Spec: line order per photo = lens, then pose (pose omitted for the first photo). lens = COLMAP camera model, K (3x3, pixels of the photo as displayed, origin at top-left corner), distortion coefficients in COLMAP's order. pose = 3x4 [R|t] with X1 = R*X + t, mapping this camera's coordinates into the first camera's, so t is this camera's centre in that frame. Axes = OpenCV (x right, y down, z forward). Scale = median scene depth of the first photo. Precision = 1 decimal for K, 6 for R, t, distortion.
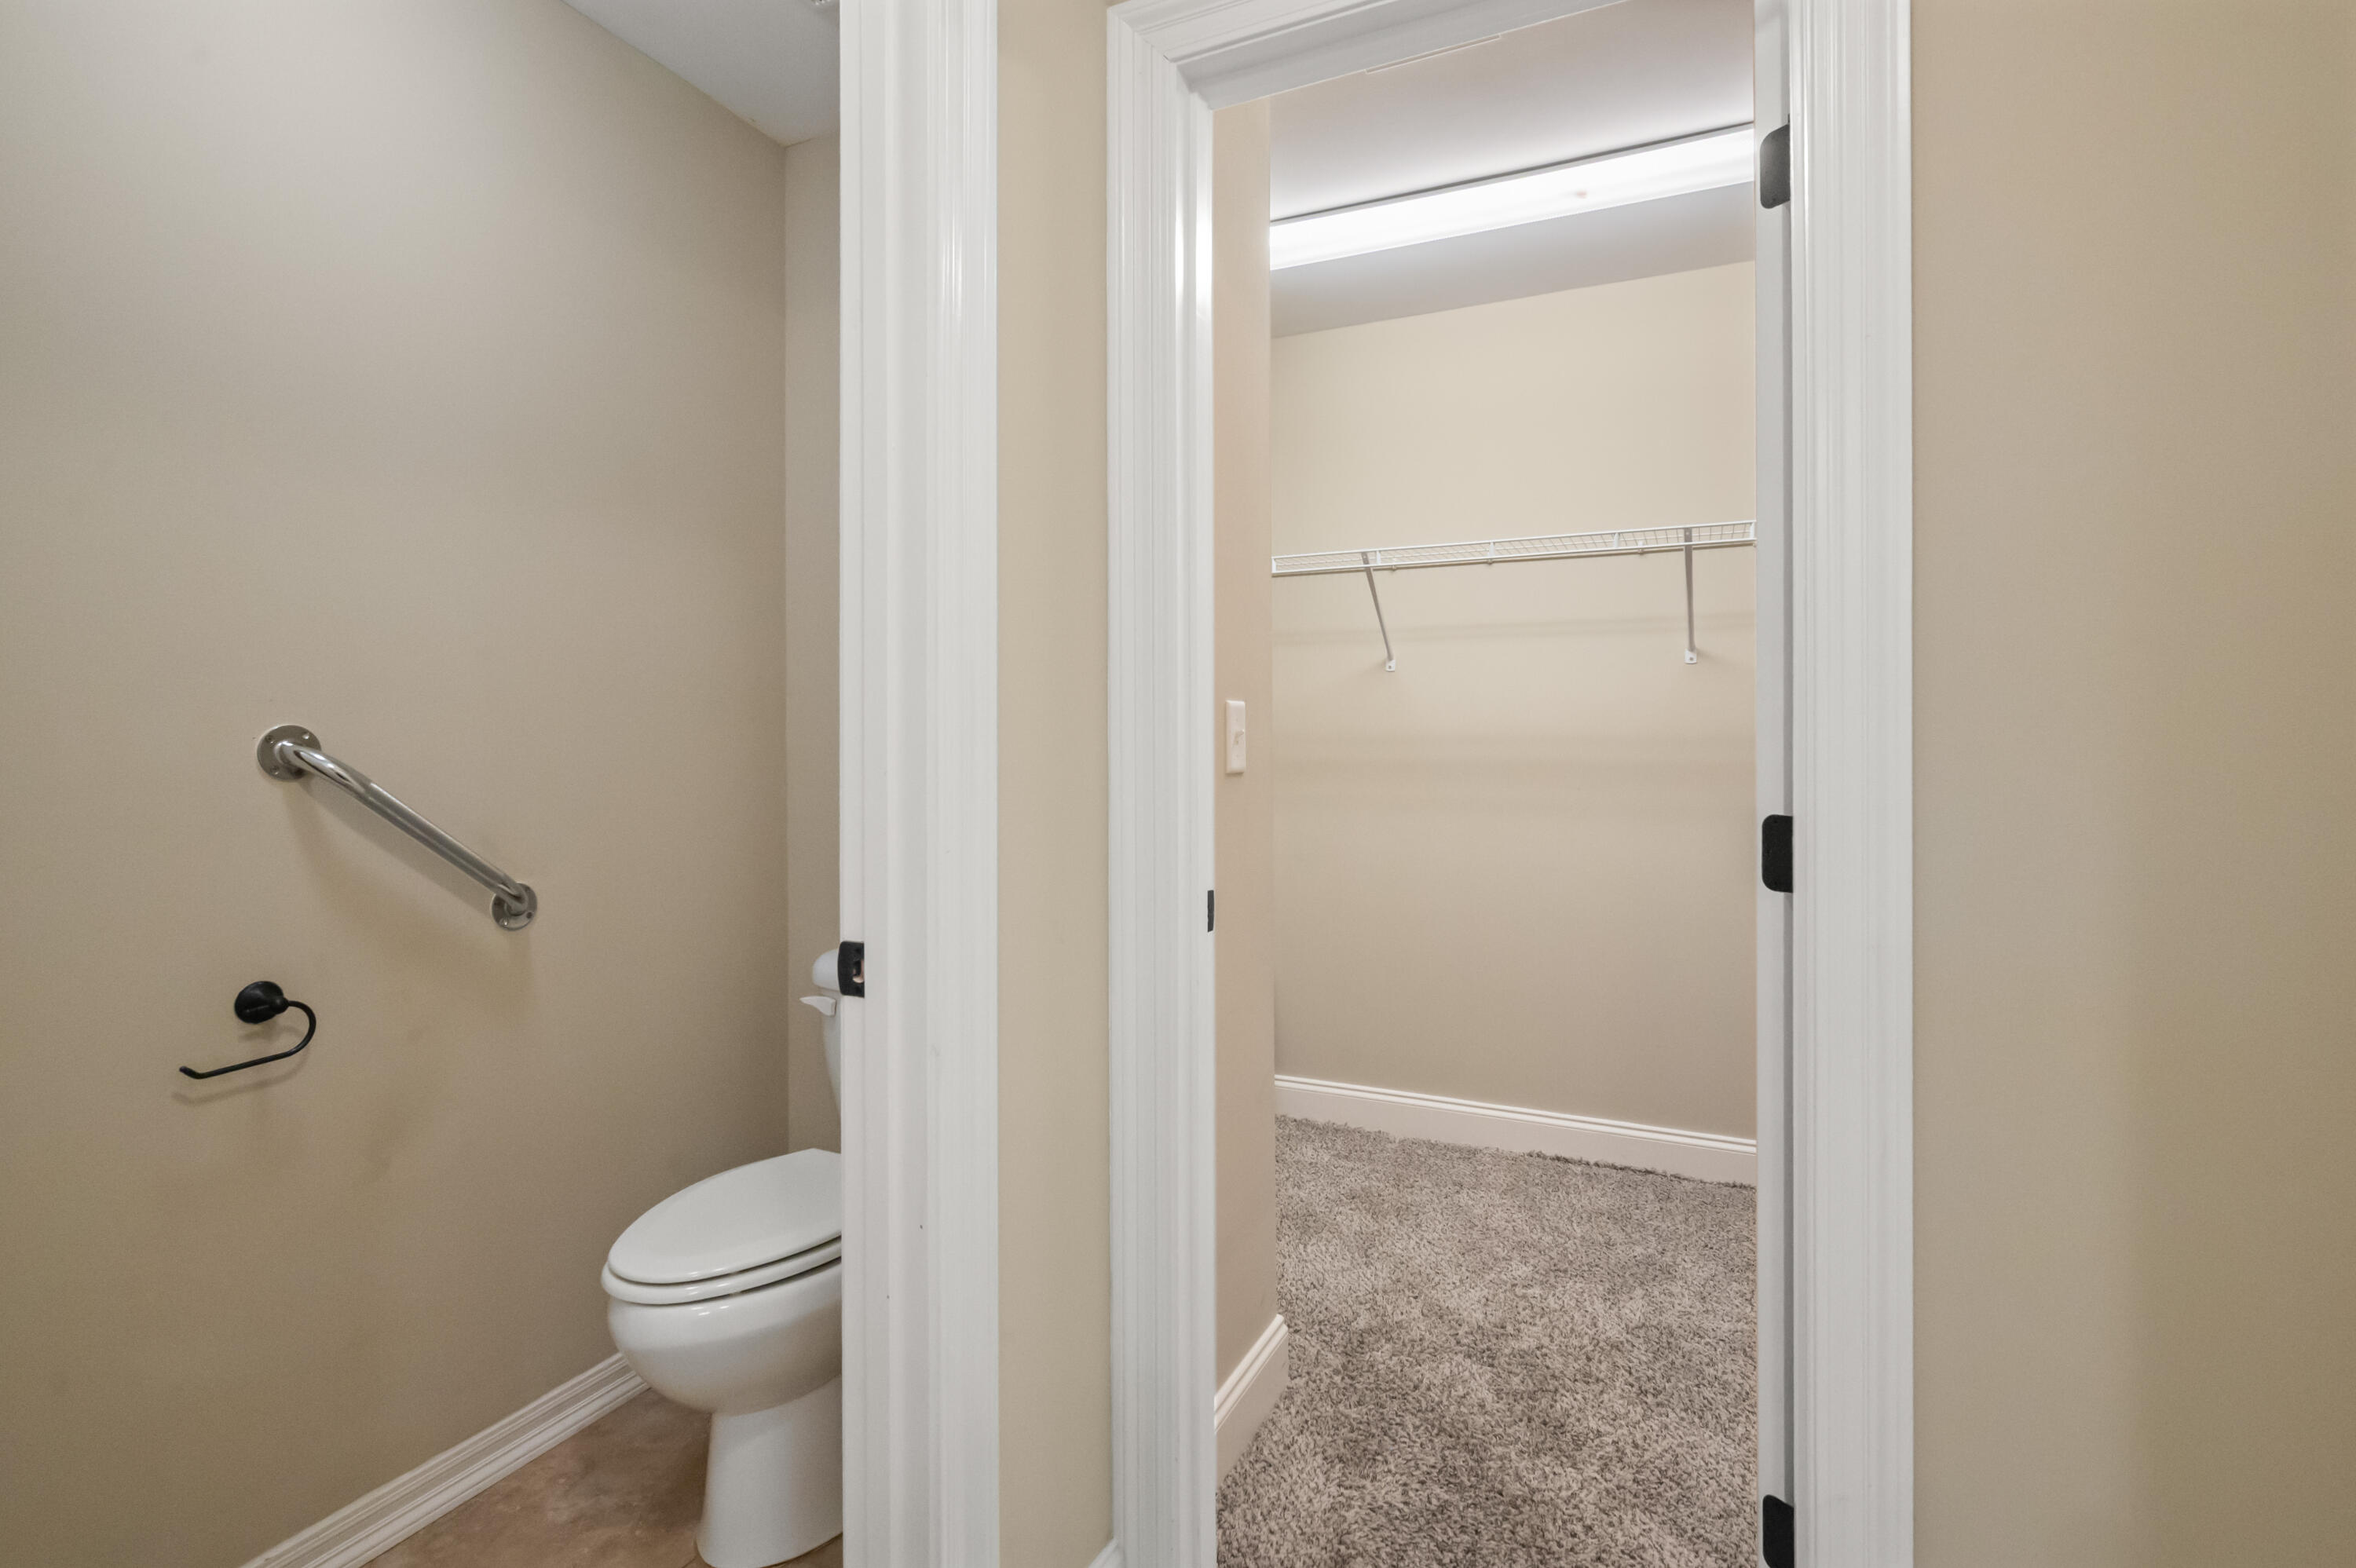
lens RADIAL K [[1107.6, 0, 1185.5], [0, 1107.6, 731.9], [0, 0, 1]] dist [0.000131, -0.000039]
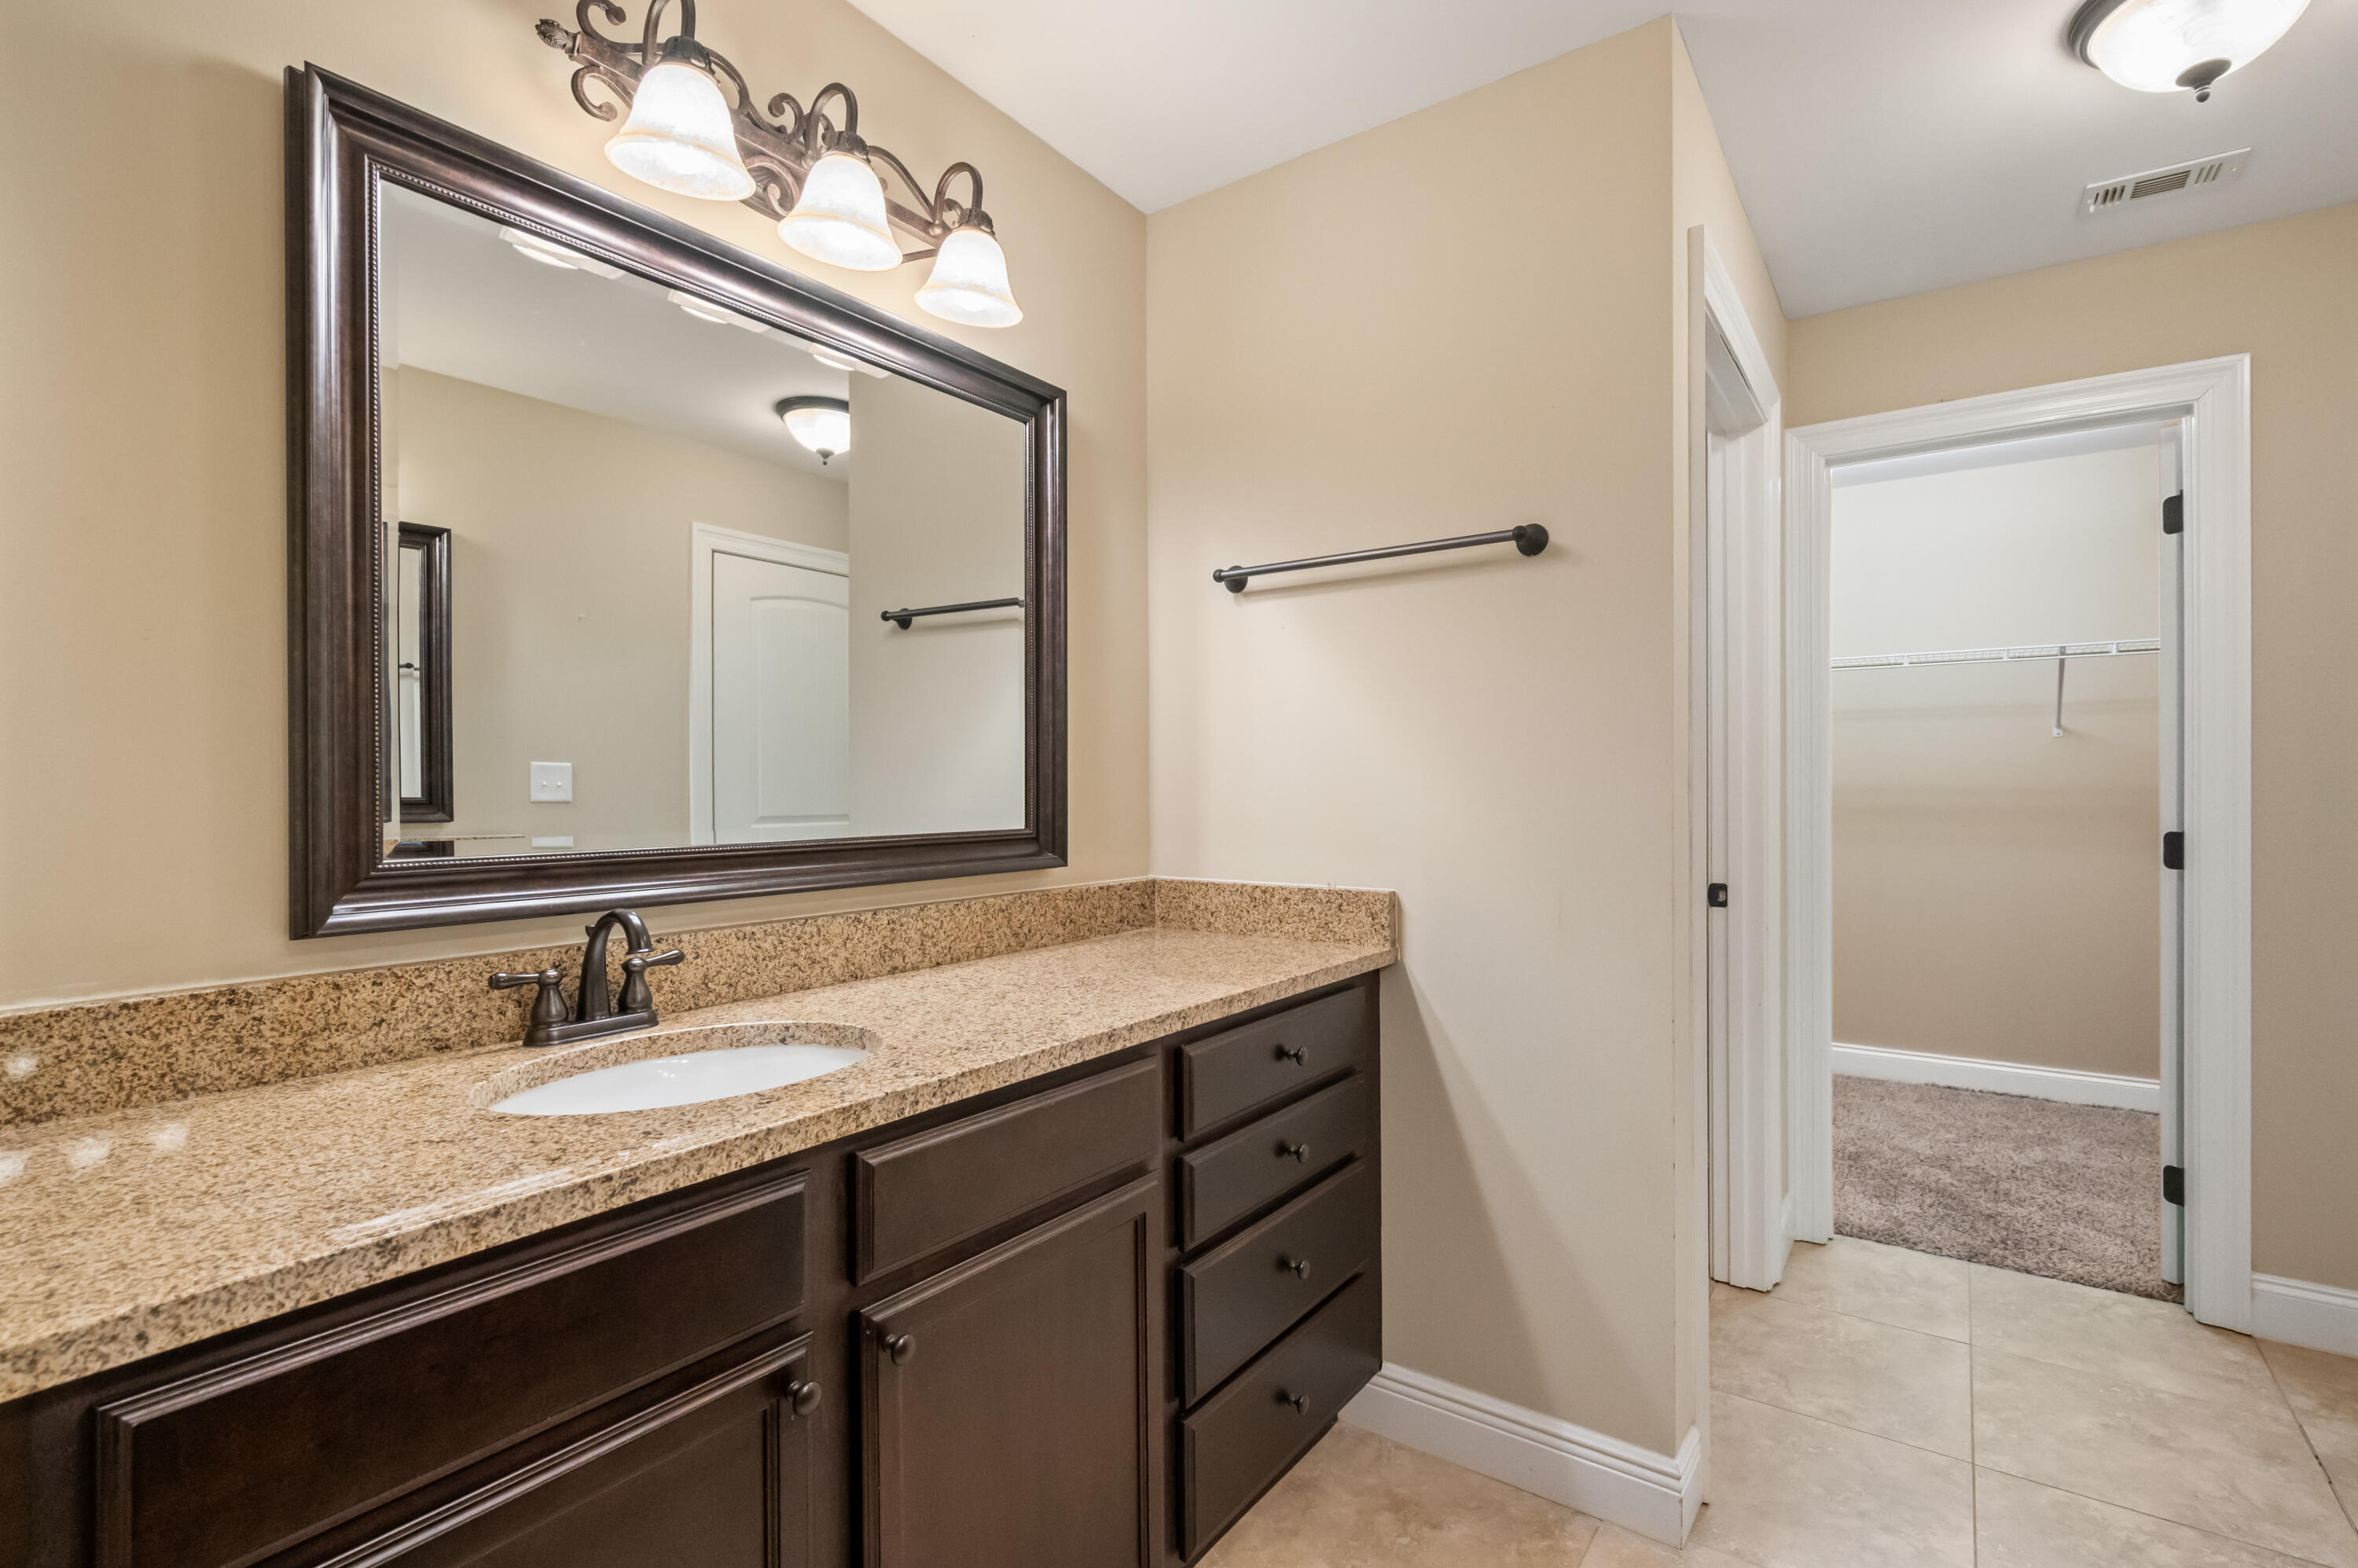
lens RADIAL K [[1094.8, 0, 1188.9], [0, 1094.8, 786.7], [0, 0, 1]] dist [0.000340, 0.001067]
pose [[0.984858, -0.003649, -0.173326, -0.612352], [0.005032, 0.999959, 0.007536, -0.022577], [0.173291, -0.008294, 0.984836, -0.885166]]
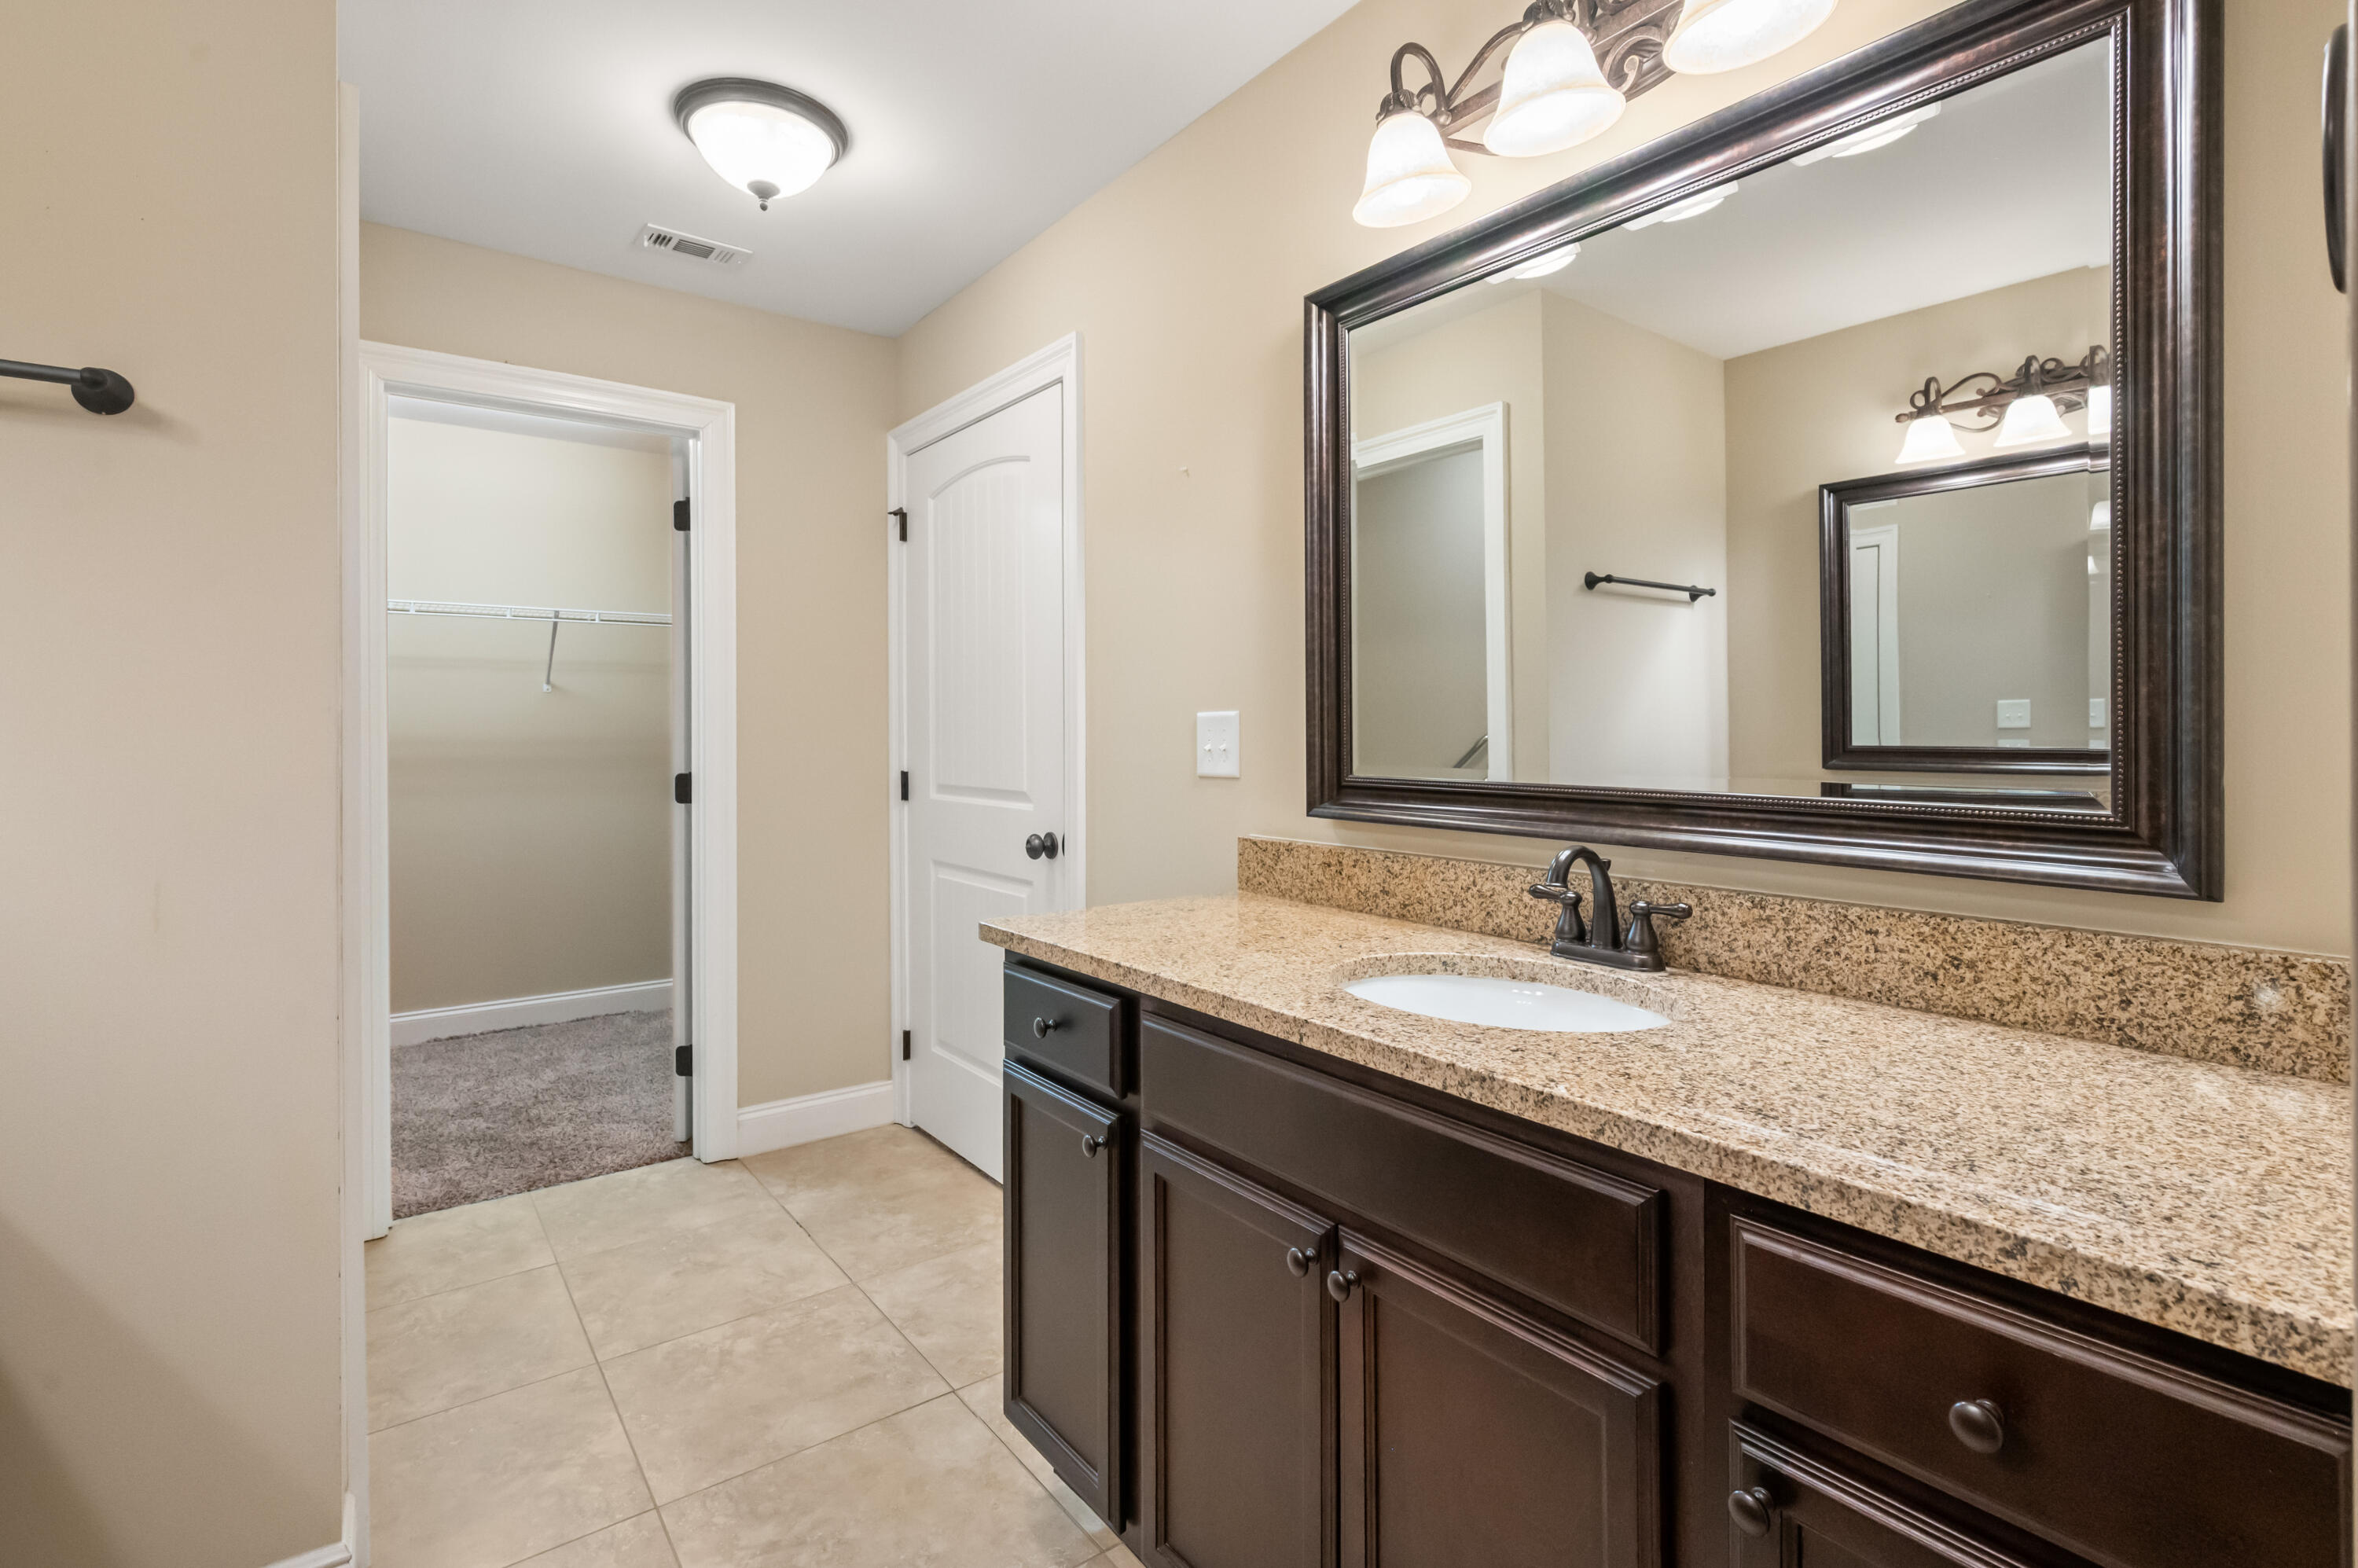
lens RADIAL K [[1108.6, 0, 1186.5], [0, 1108.6, 731.8], [0, 0, 1]] dist [0.000131, -0.000039]
pose [[0.461777, -0.003236, 0.886990, -0.791765], [-0.001259, 0.999990, 0.004304, -0.022435], [-0.886995, -0.003104, 0.461769, -0.797321]]
